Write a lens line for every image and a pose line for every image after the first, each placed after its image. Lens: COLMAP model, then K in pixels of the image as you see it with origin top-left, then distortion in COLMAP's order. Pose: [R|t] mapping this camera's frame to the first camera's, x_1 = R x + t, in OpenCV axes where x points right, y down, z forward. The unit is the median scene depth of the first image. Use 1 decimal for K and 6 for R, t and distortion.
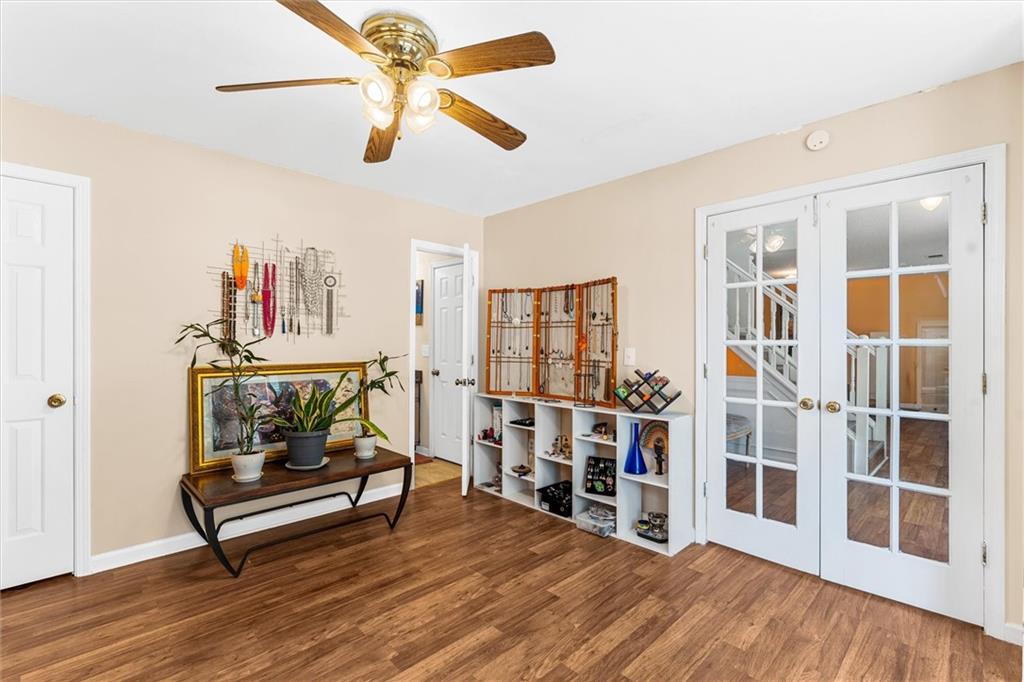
lens RADIAL K [[454.7, 0, 512.0], [0, 454.7, 341.0], [0, 0, 1]] dist [-0.002000, 0.000087]
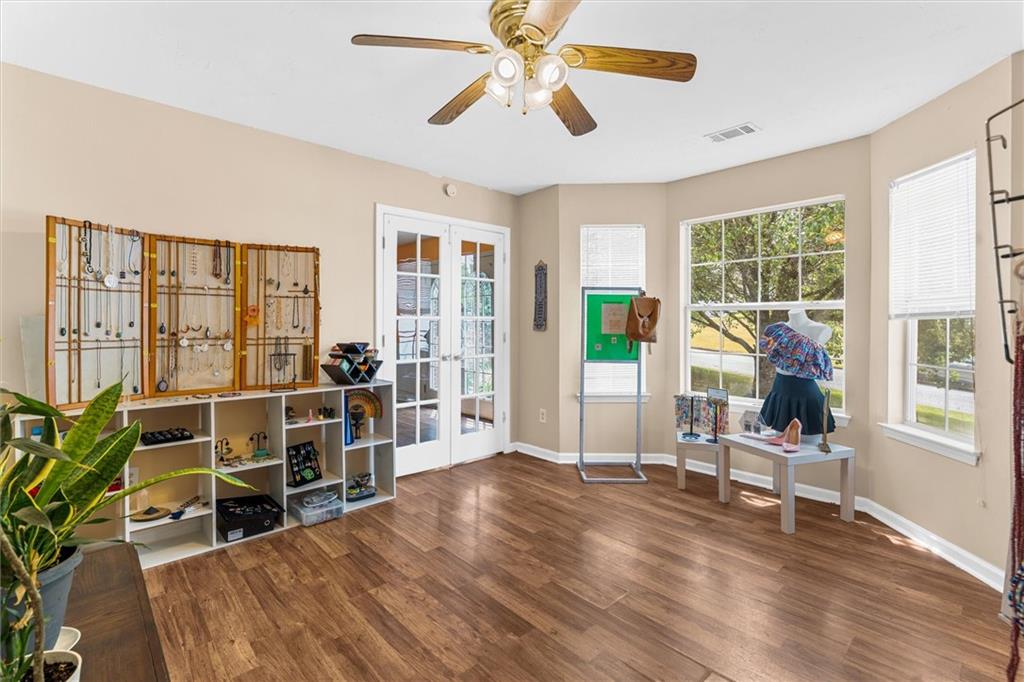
lens RADIAL K [[462.4, 0, 514.0], [0, 462.4, 316.9], [0, 0, 1]] dist [-0.001197, 0.000177]
pose [[0.032579, 0.007583, 0.999440, -0.664443], [-0.005525, 0.999957, -0.007407, 0.007507], [-0.999454, -0.005281, 0.032620, 0.511564]]
